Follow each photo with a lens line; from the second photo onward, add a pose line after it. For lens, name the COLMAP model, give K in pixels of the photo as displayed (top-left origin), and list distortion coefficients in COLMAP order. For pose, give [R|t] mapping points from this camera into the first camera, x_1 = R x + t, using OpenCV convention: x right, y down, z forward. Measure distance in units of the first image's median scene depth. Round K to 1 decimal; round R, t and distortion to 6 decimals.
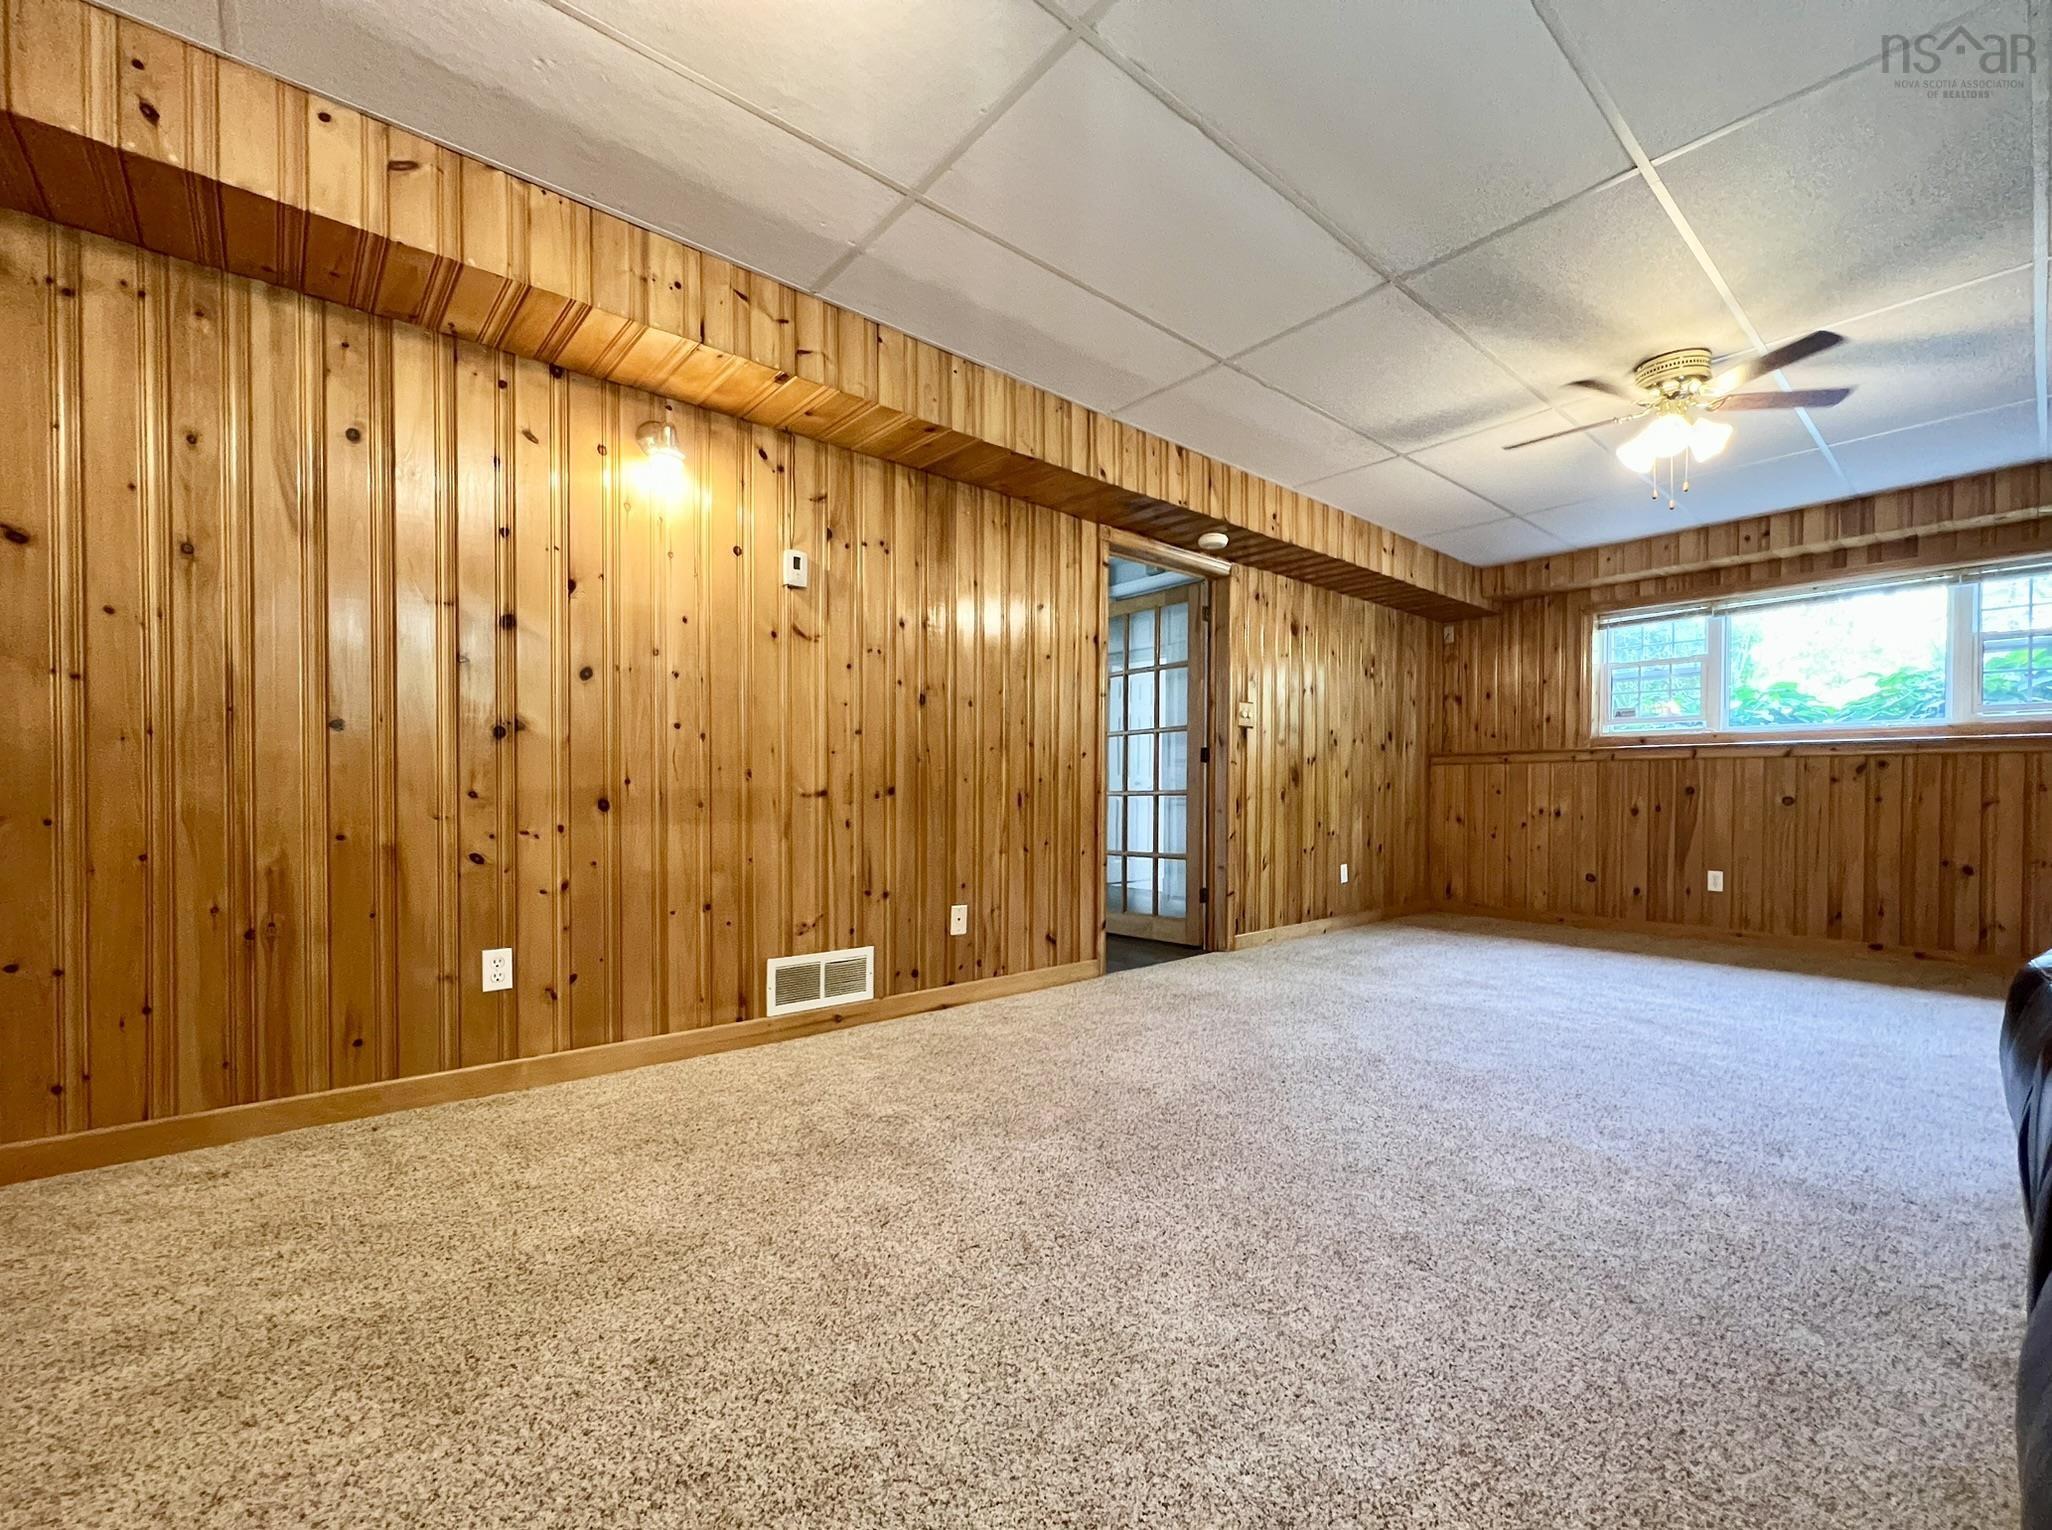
lens RADIAL K [[872.6, 0, 1025.2], [0, 872.6, 807.5], [0, 0, 1]] dist [0.000588, -0.000030]
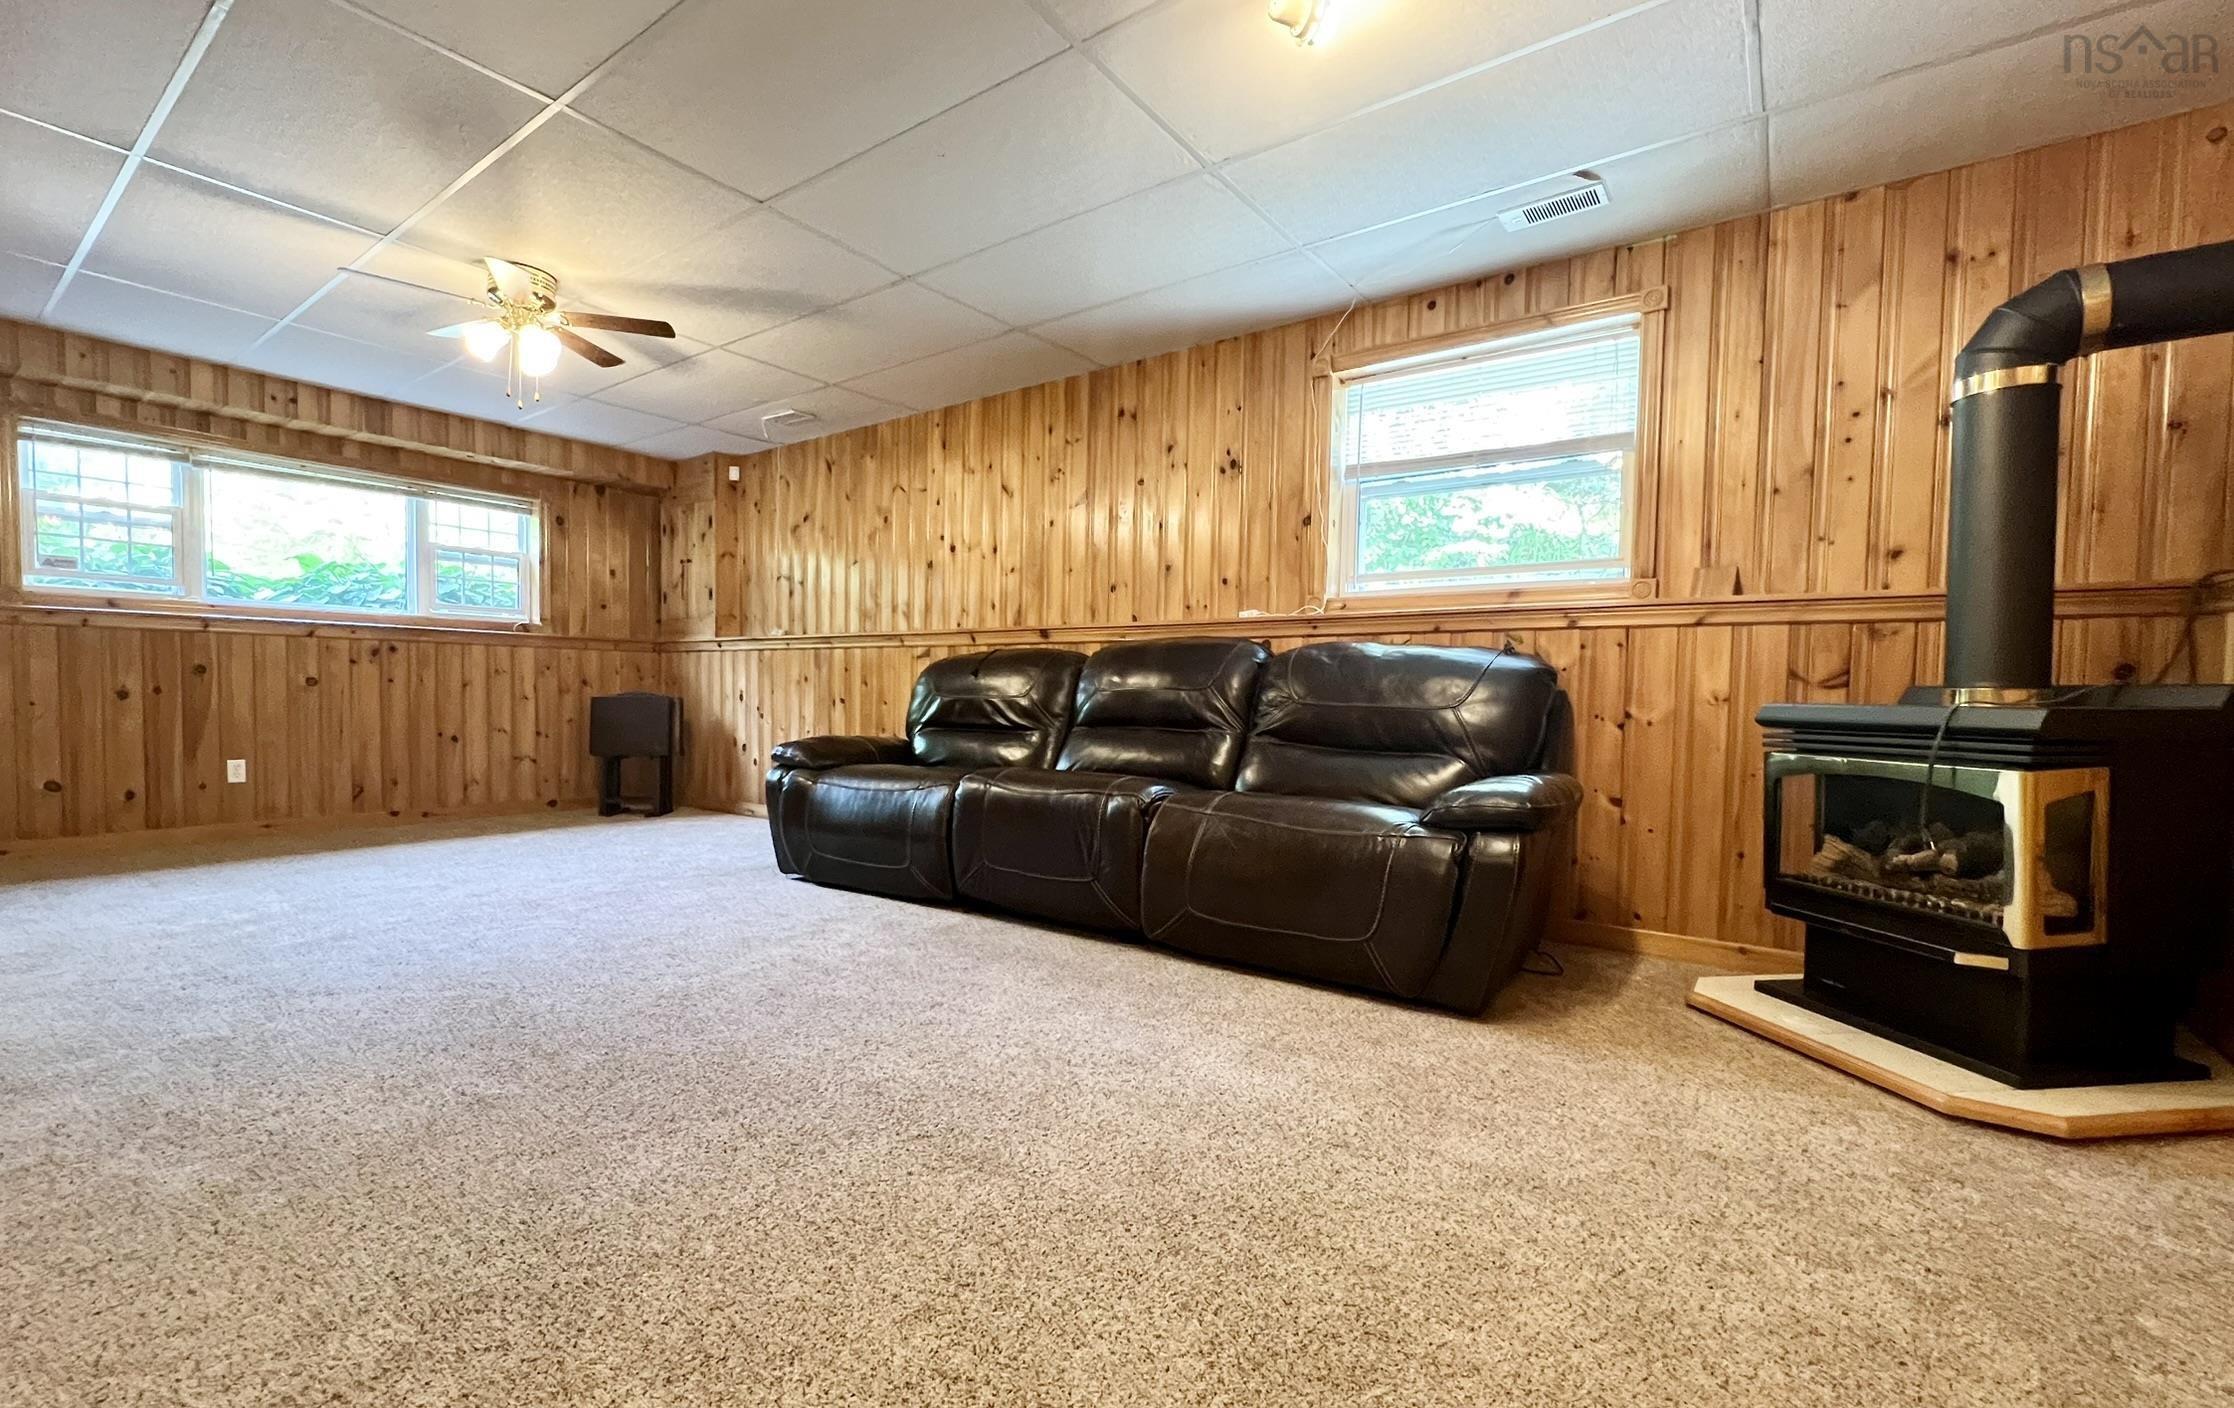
lens RADIAL K [[918.9, 0, 1117.1], [0, 918.9, 737.0], [0, 0, 1]] dist [0.017458, -0.000063]
pose [[-0.233843, -0.056196, 0.970649, -0.365484], [0.004617, 0.998253, 0.058906, -0.002772], [-0.972263, 0.018256, -0.233175, 0.363367]]
